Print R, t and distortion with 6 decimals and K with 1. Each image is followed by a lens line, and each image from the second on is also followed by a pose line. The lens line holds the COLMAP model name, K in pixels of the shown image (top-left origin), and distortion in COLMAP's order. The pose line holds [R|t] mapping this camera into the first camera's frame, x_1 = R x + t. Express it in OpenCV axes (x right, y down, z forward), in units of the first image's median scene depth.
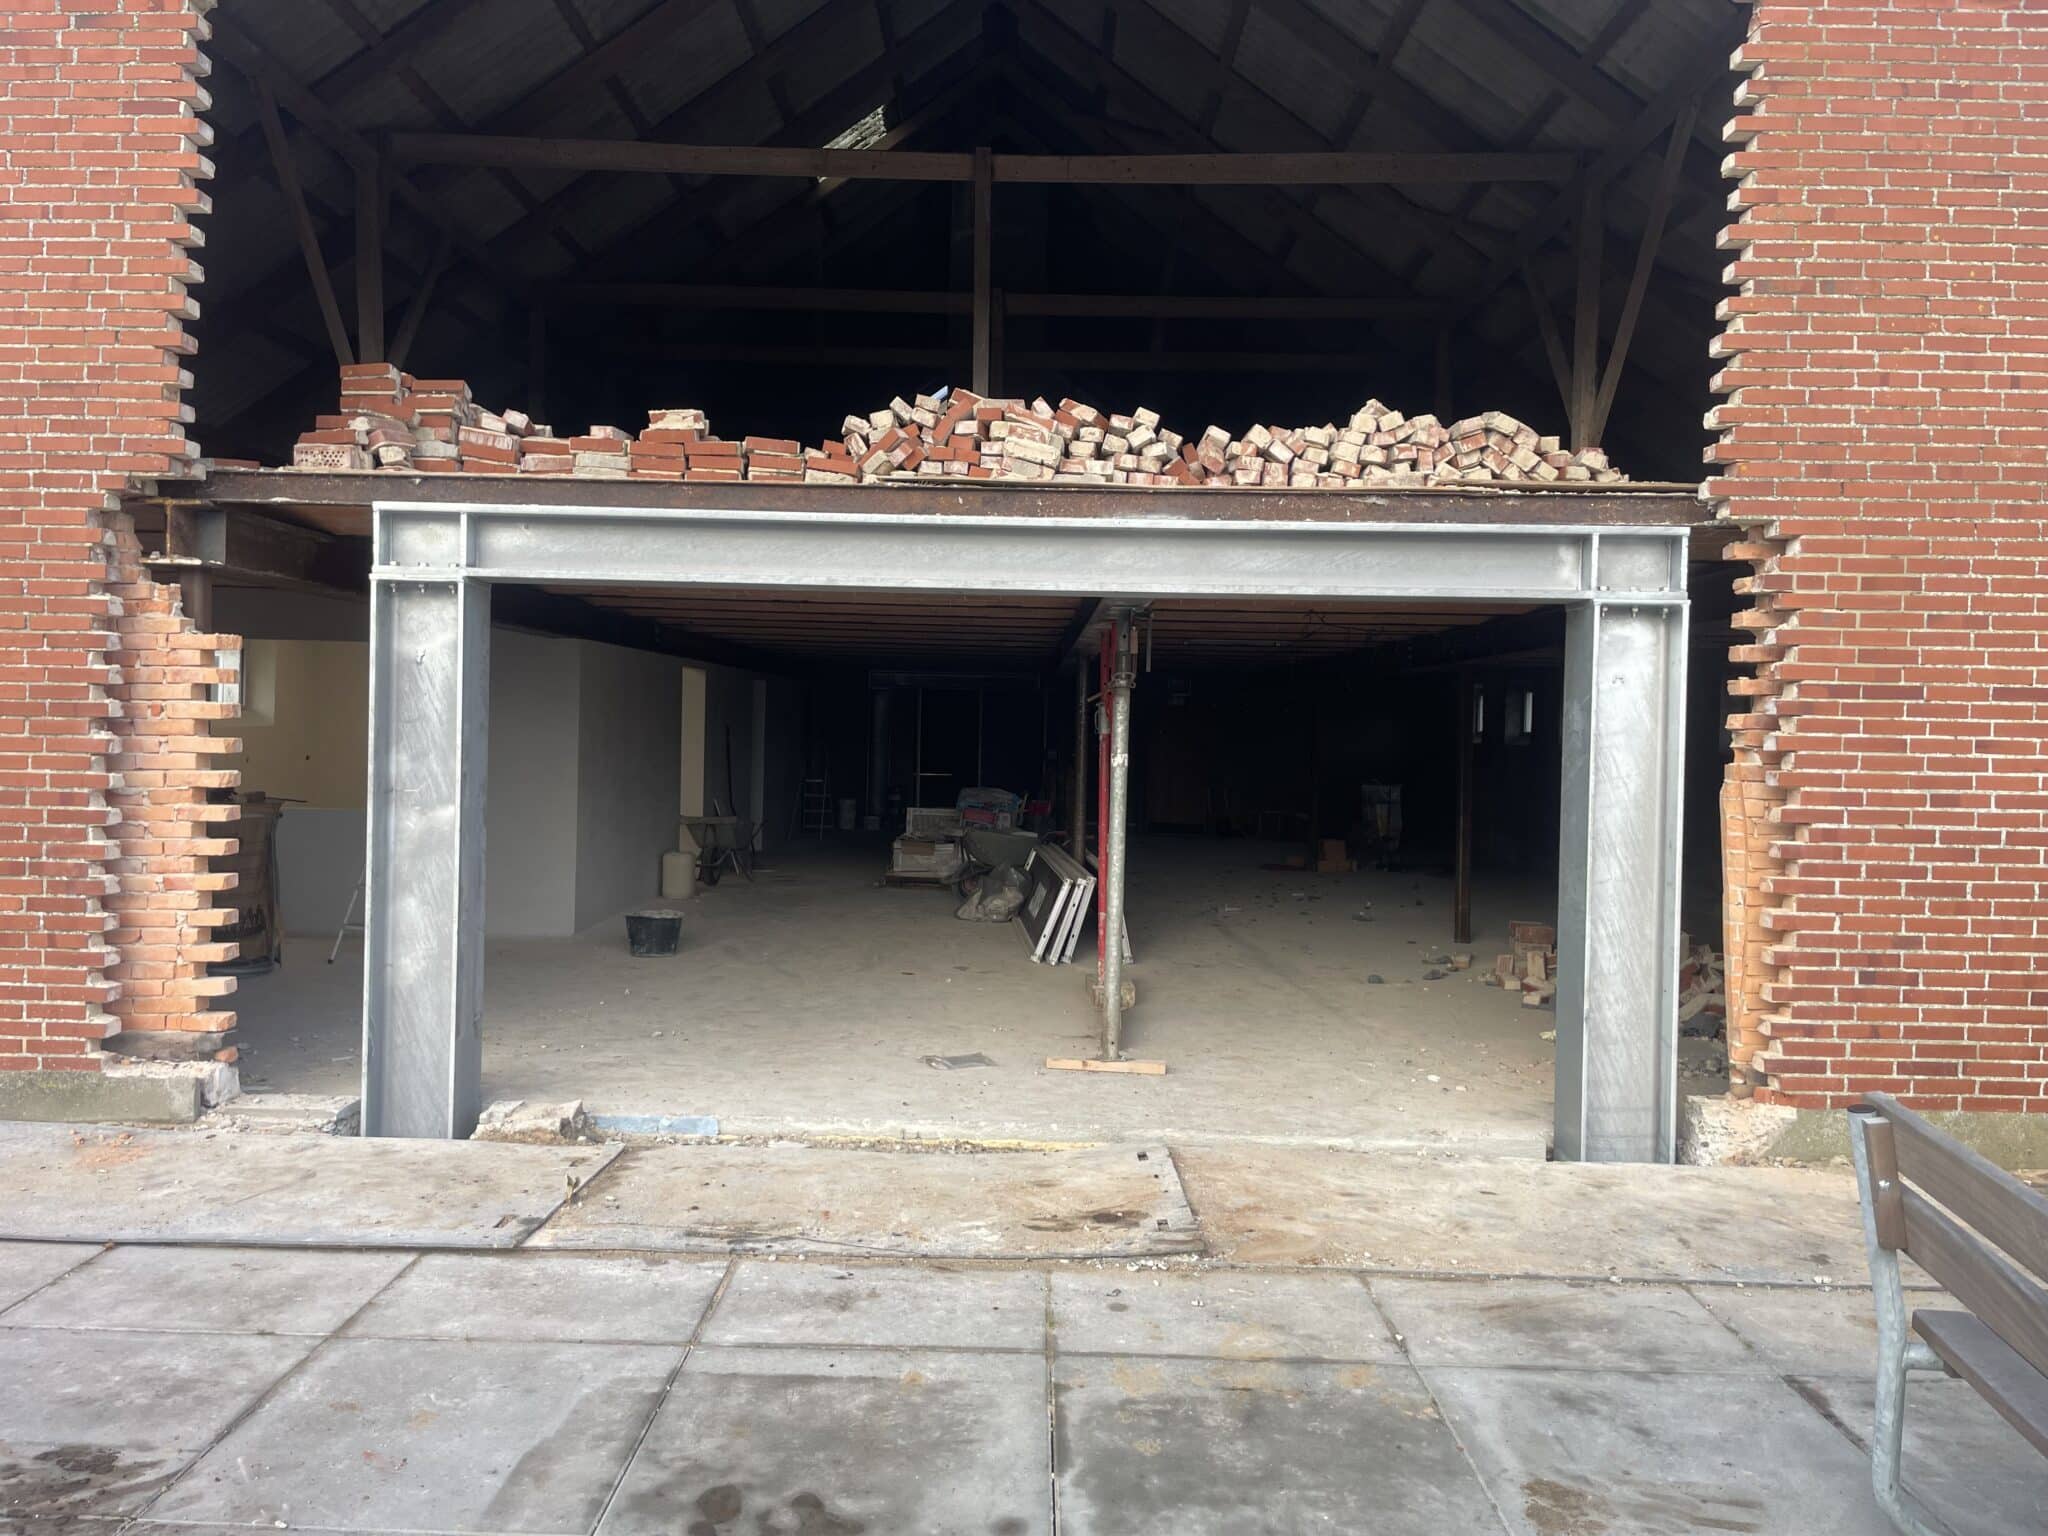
lens RADIAL K [[1535.9, 0, 1024.0], [0, 1535.9, 768.0], [0, 0, 1]] dist [0.006196, 0.001840]
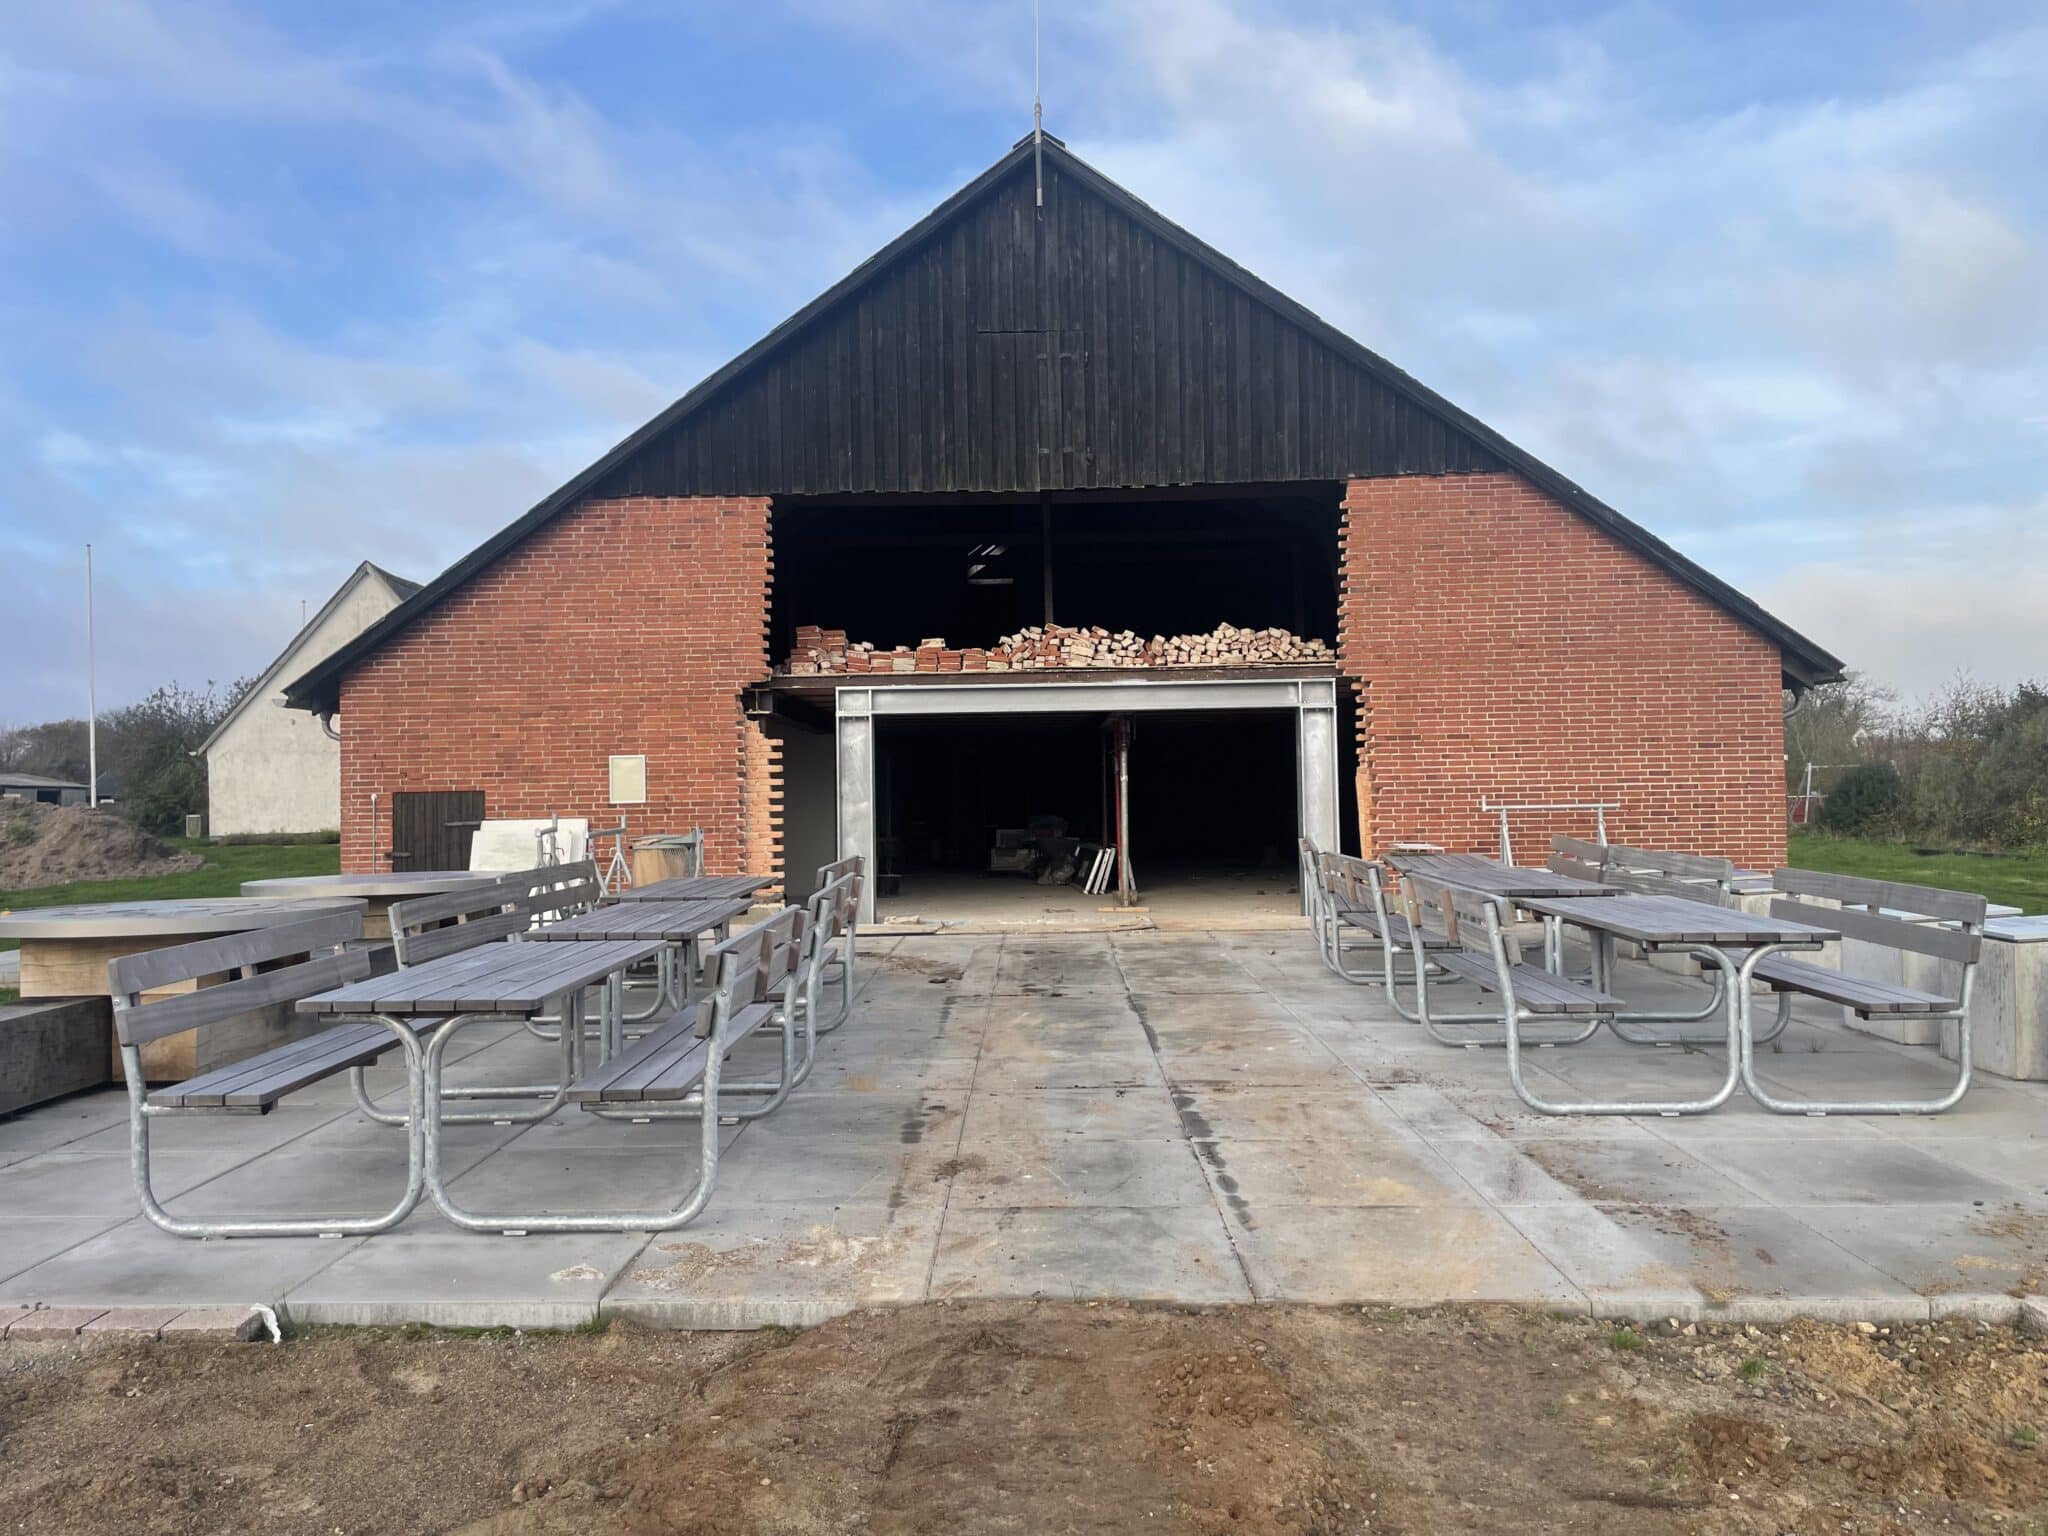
lens RADIAL K [[1513.3, 0, 1024.0], [0, 1513.3, 768.0], [0, 0, 1]] dist [0.083356, -0.151404]
pose [[0.999257, -0.037672, -0.008152, -0.080468], [0.037252, 0.998214, -0.046710, 0.093077], [0.009897, 0.046372, 0.998875, -1.499849]]
